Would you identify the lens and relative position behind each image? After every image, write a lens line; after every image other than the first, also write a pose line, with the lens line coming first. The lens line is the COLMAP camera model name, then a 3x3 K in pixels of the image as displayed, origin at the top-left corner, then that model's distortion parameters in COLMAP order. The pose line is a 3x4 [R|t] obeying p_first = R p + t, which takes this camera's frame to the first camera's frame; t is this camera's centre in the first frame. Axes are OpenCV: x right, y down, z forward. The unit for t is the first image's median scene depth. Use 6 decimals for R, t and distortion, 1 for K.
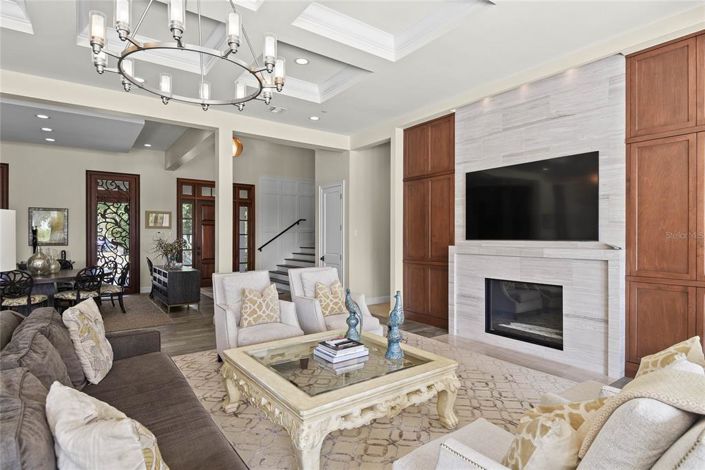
lens RADIAL K [[371.7, 0, 352.5], [0, 371.7, 235.0], [0, 0, 1]] dist [0.036871, -0.038255]
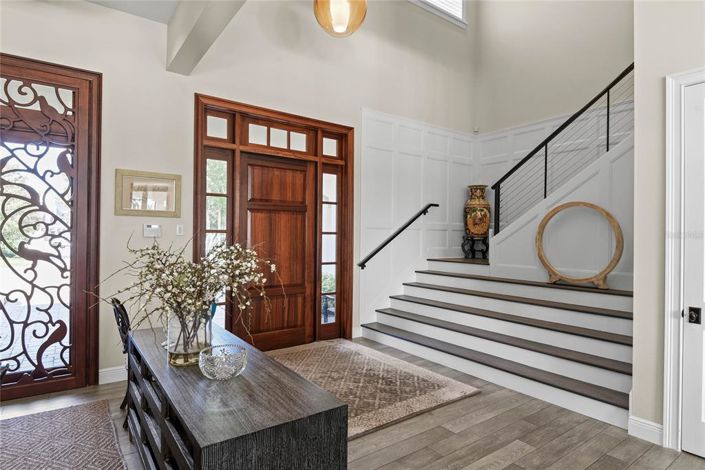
lens RADIAL K [[388.2, 0, 352.5], [0, 388.2, 235.0], [0, 0, 1]] dist [0.004794, -0.012148]
pose [[0.999971, 0.007657, -0.000524, -0.317552], [-0.007658, 0.999968, -0.002222, 0.002178], [0.000507, 0.002226, 0.999997, 0.618830]]
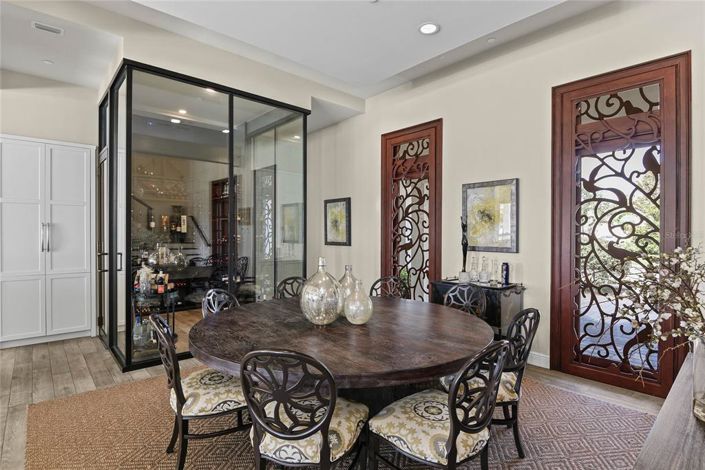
lens RADIAL K [[356.5, 0, 349.2], [0, 356.5, 235.4], [0, 0, 1]] dist [0.002180, -0.016273]
pose [[0.089777, 0.005131, -0.995949, -0.290577], [-0.000649, 0.999987, 0.005094, 0.002302], [0.995962, 0.000189, 0.089779, 0.683793]]
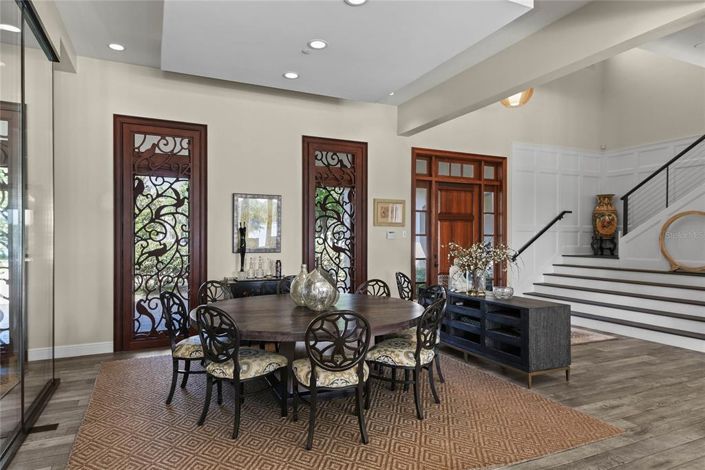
lens RADIAL K [[427.4, 0, 352.5], [0, 427.4, 235.0], [0, 0, 1]] dist [0.024486, -0.000871]
pose [[0.982012, -0.001190, -0.188817, -0.463057], [0.000593, 0.999995, -0.003219, 0.000431], [0.188820, 0.003050, 0.982007, 0.279348]]
